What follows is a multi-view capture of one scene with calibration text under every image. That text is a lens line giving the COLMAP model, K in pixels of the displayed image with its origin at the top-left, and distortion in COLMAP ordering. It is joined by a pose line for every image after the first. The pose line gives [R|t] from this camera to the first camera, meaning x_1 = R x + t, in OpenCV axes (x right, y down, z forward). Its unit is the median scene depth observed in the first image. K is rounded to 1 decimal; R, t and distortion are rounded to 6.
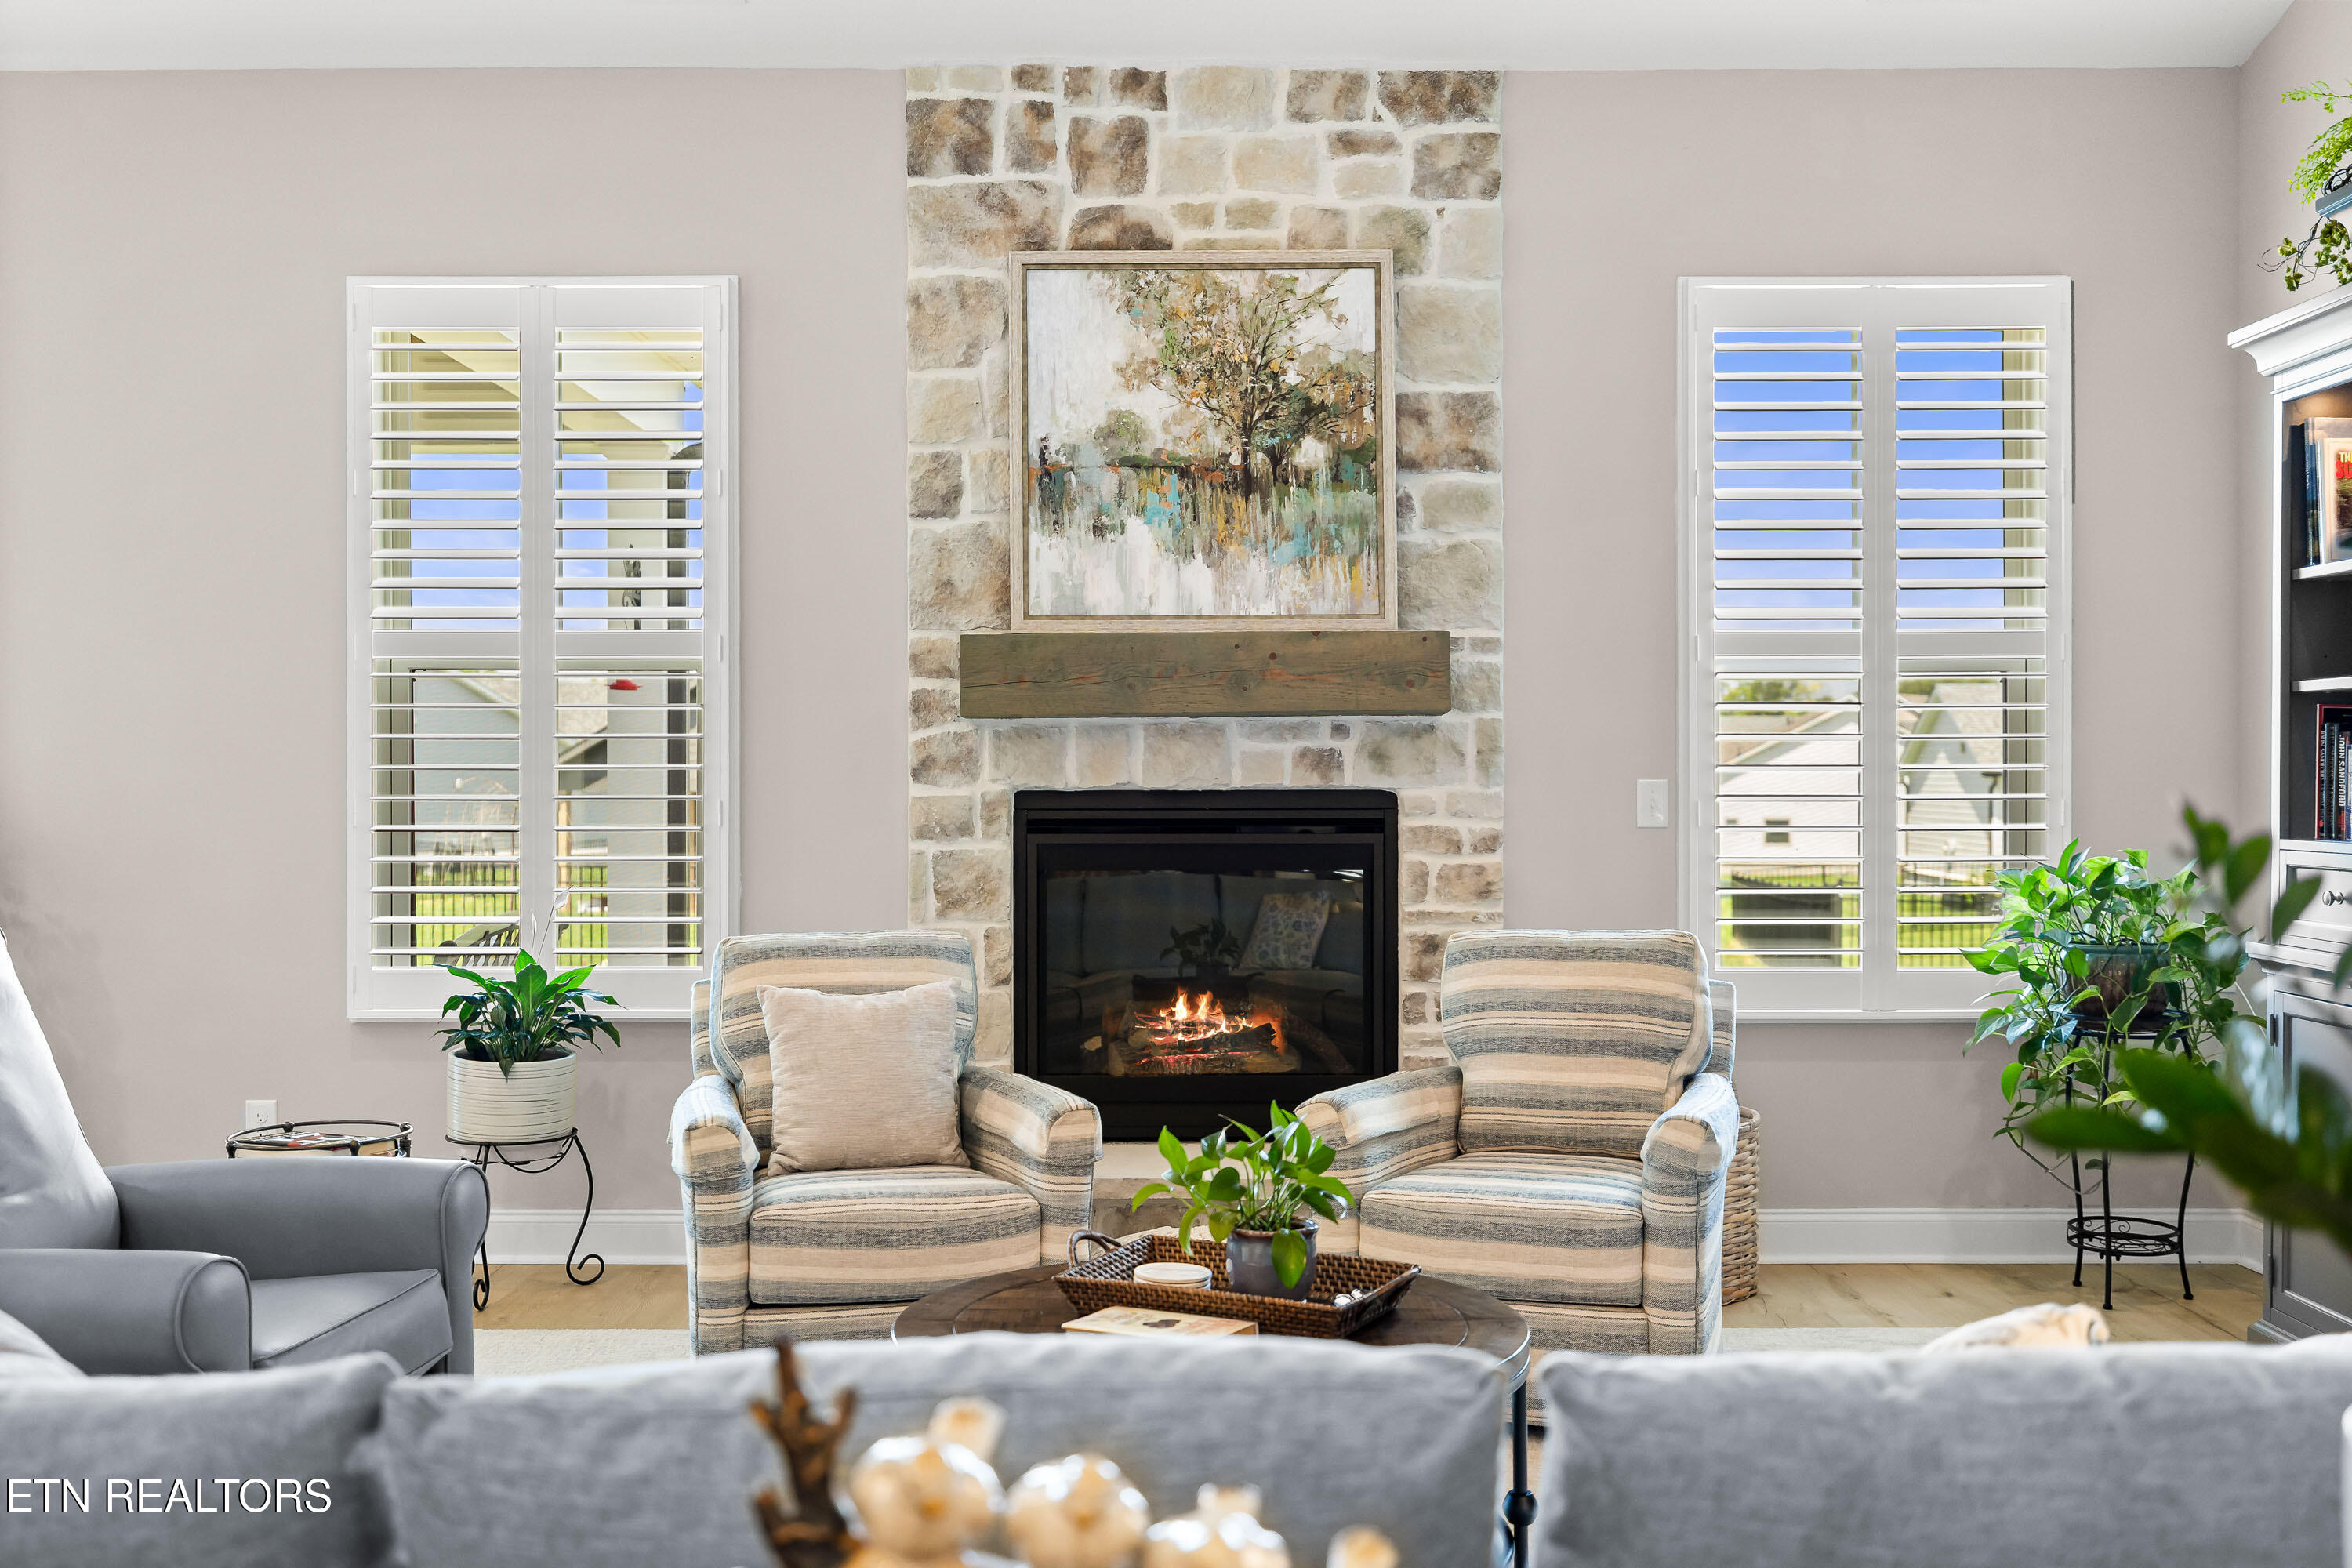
lens RADIAL K [[2458.0, 0, 1174.2], [0, 2458.0, 784.6], [0, 0, 1]] dist [0.015704, 0.000000]
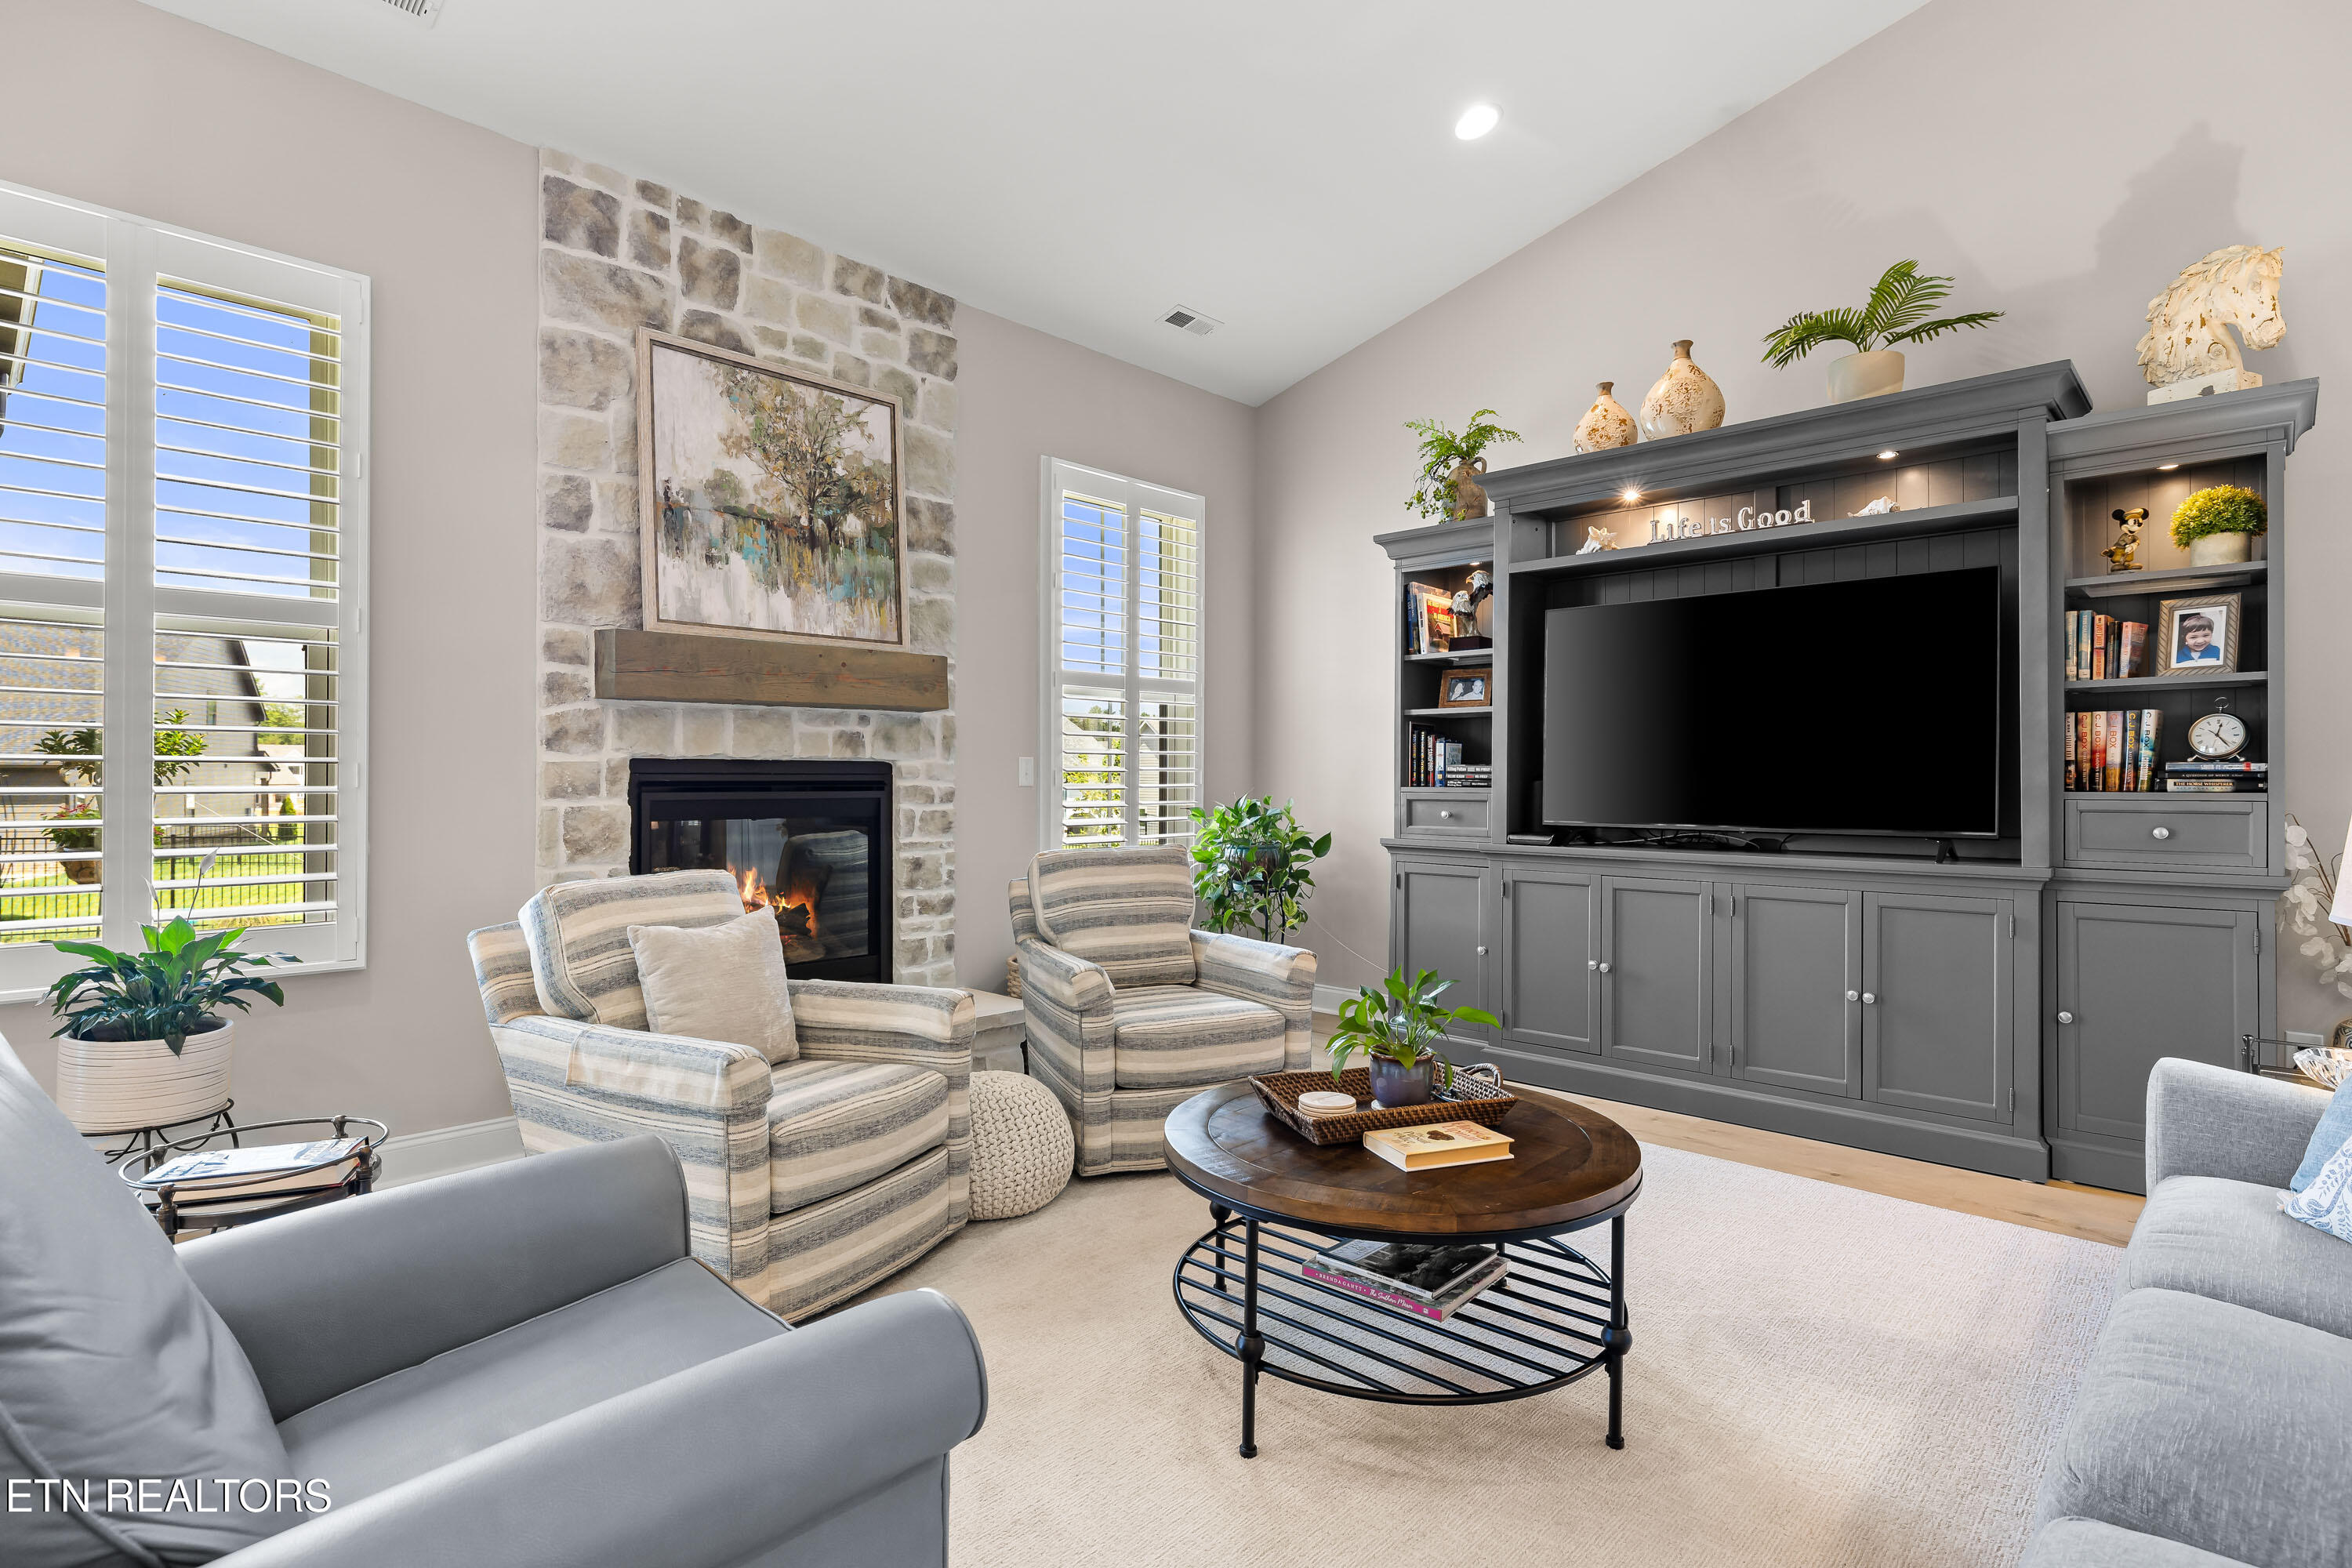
lens RADIAL K [[1207.6, 0, 1175.1], [0, 1207.6, 782.7], [0, 0, 1]] dist [-0.003326, 0.000743]
pose [[0.658612, -0.000337, 0.752482, -0.348622], [0.000216, 1.000000, 0.000259, 0.014953], [-0.752483, -0.000008, 0.658612, 0.392533]]
